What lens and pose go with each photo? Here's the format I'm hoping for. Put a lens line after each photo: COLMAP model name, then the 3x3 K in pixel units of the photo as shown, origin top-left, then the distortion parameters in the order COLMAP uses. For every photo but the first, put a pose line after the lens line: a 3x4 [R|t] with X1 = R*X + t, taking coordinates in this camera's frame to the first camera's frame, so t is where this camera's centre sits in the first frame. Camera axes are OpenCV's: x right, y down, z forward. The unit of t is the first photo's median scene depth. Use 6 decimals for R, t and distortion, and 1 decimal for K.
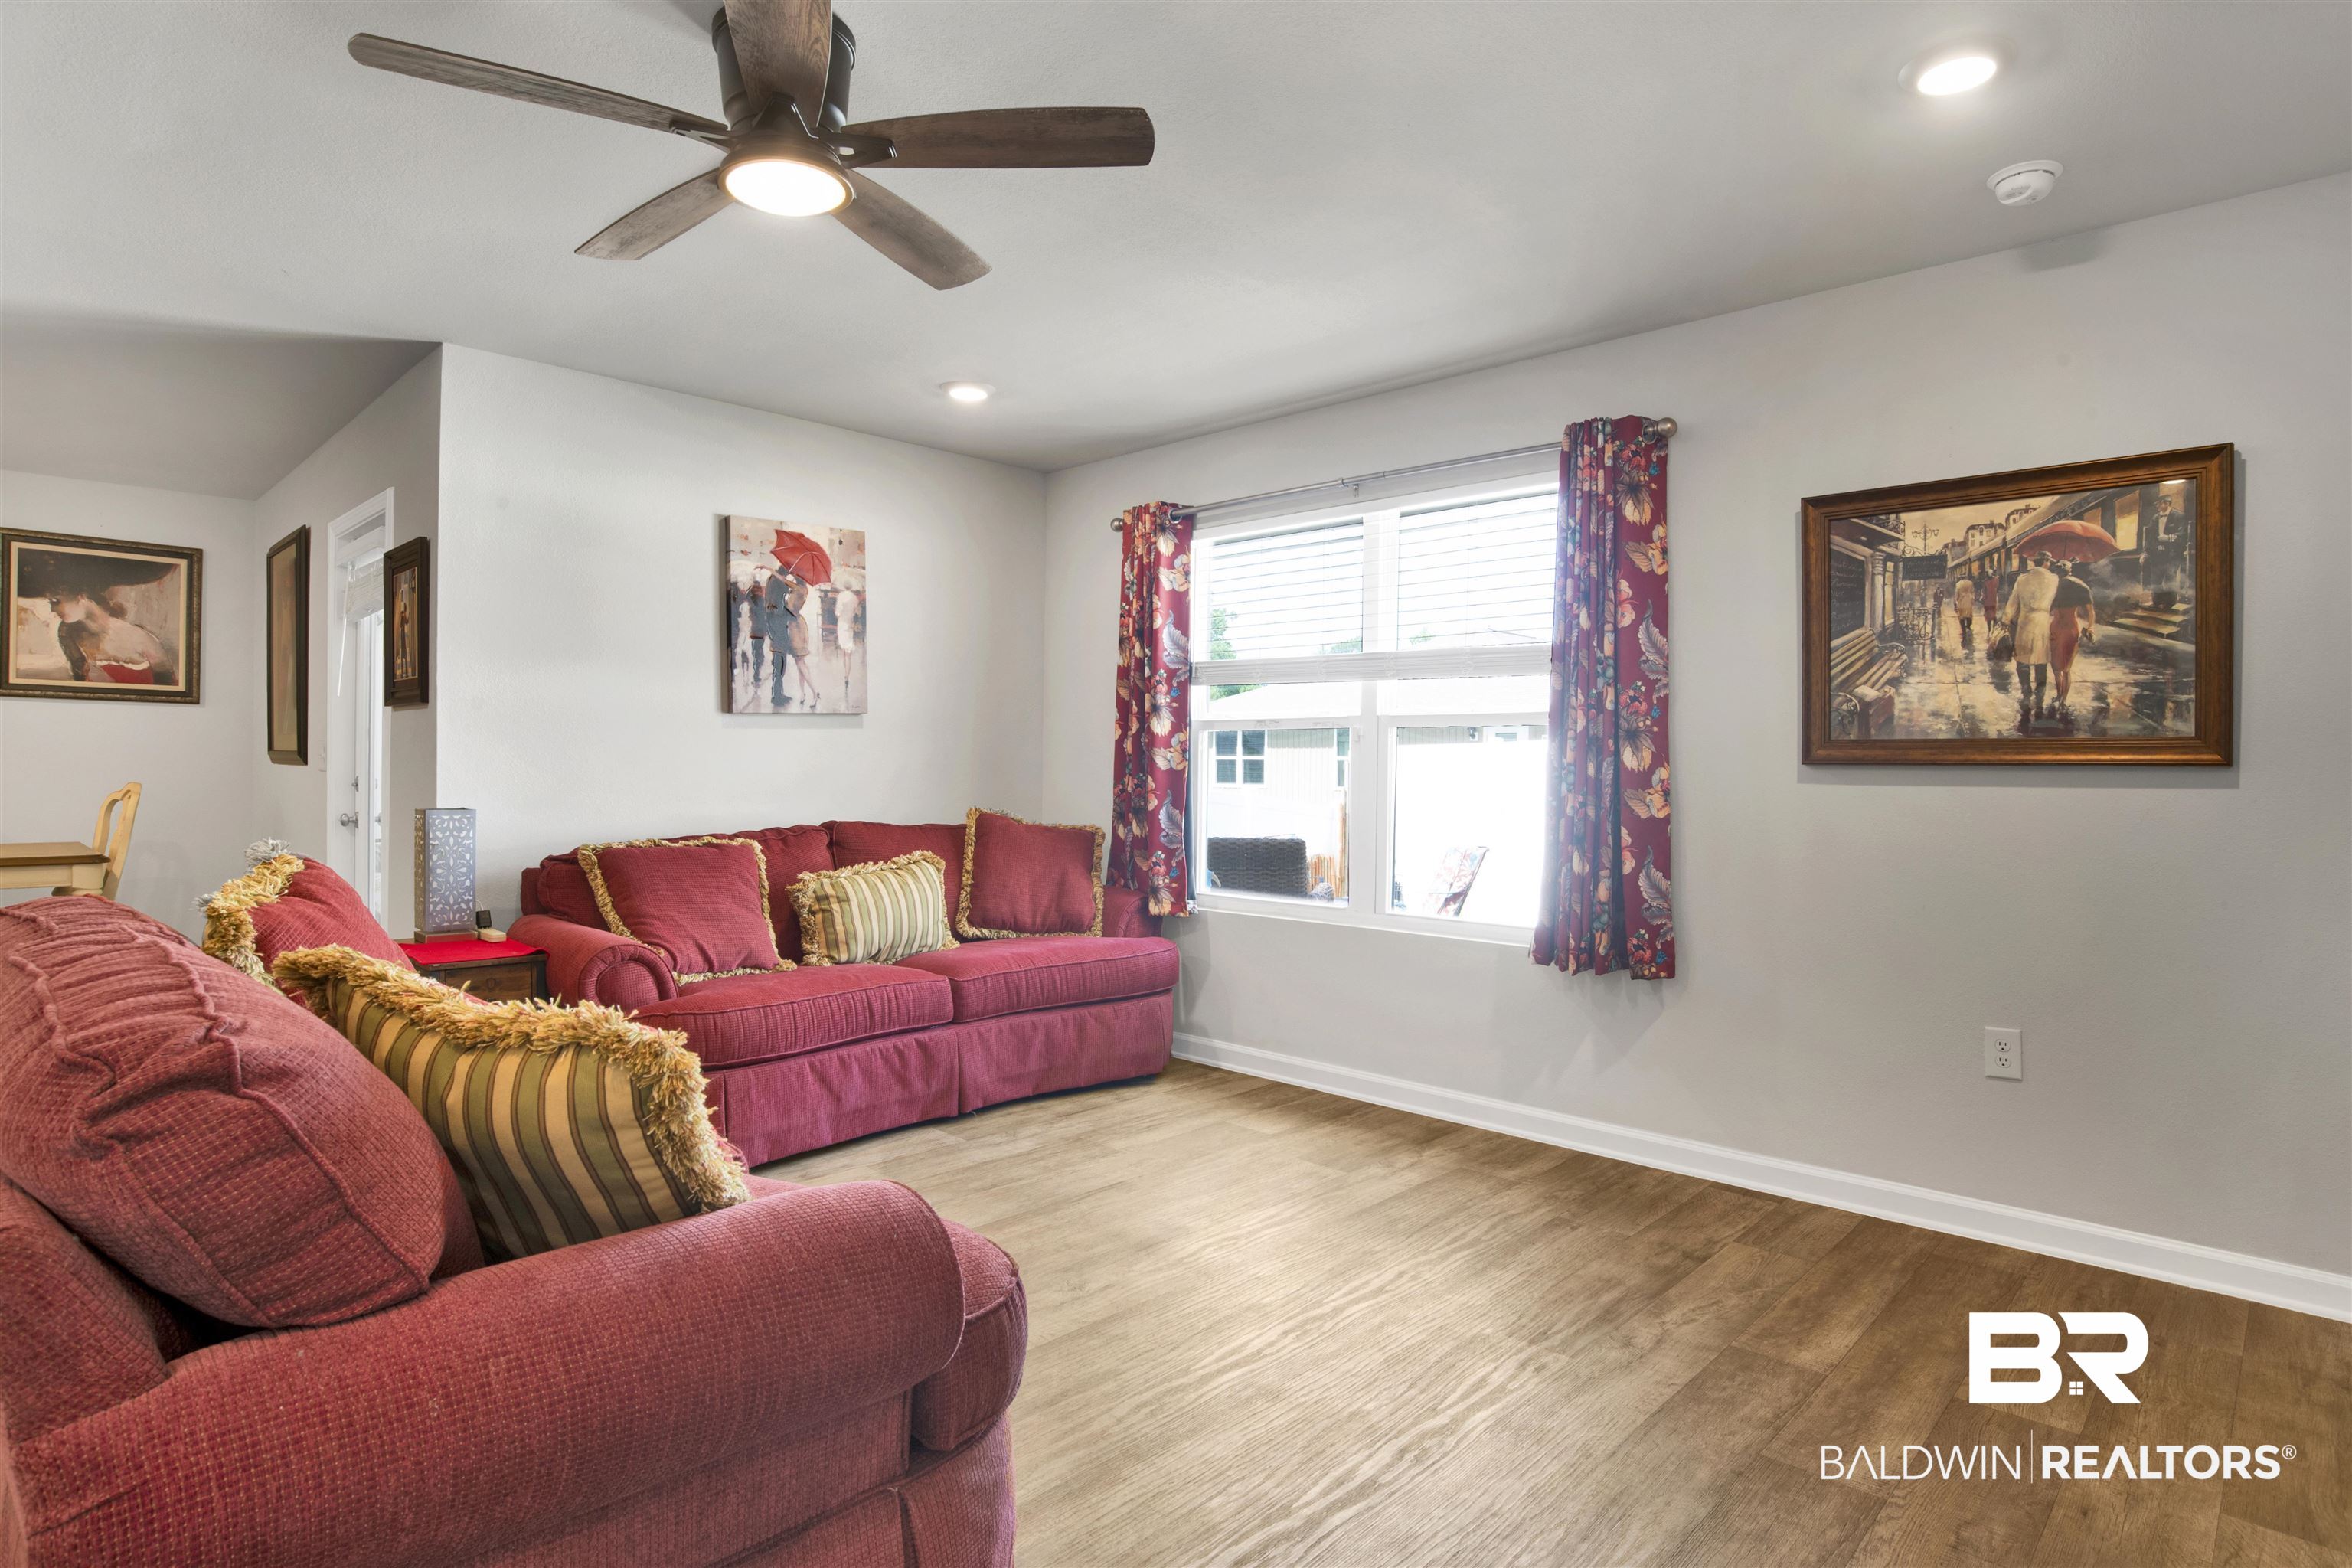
lens RADIAL K [[1231.9, 0, 1179.3], [0, 1231.9, 774.4], [0, 0, 1]] dist [-0.039219, 0.003155]
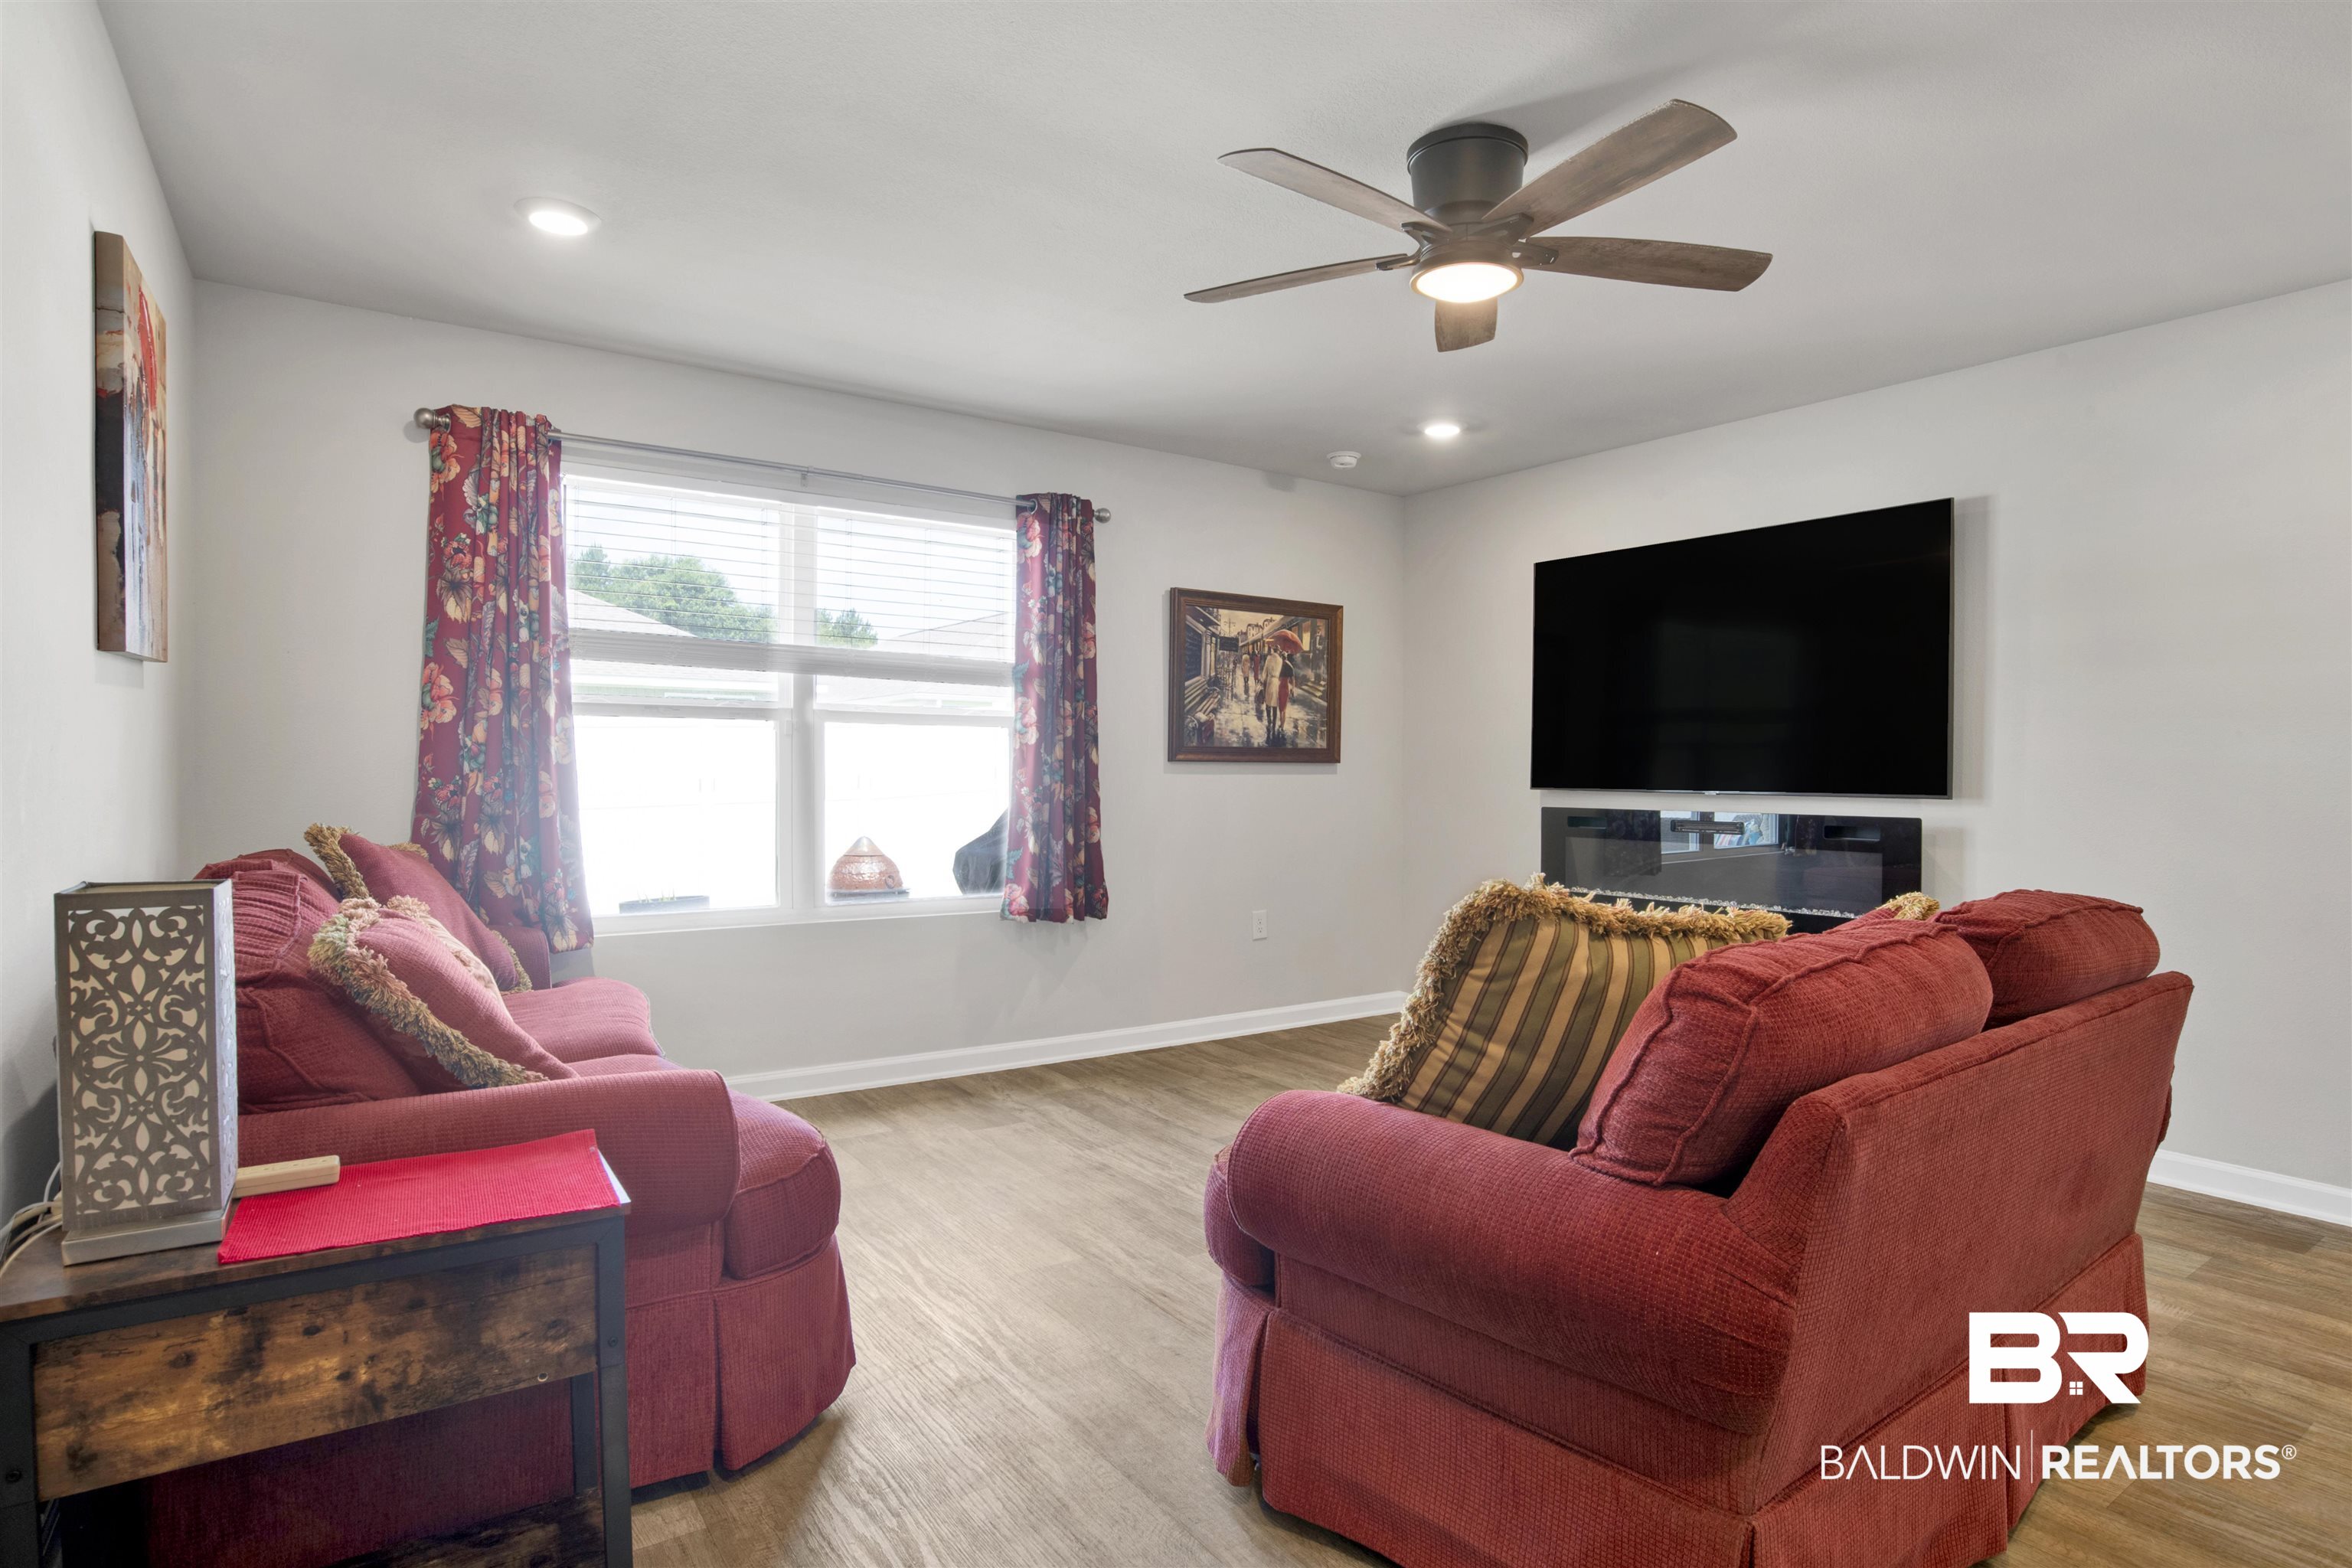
lens RADIAL K [[1231.9, 0, 1174.7], [0, 1231.9, 785.2], [0, 0, 1]] dist [-0.039219, 0.003155]
pose [[0.202384, -0.024275, 0.979005, -1.070040], [-0.006023, 0.999643, 0.026032, -0.019655], [-0.979288, -0.011165, 0.202166, 0.730560]]
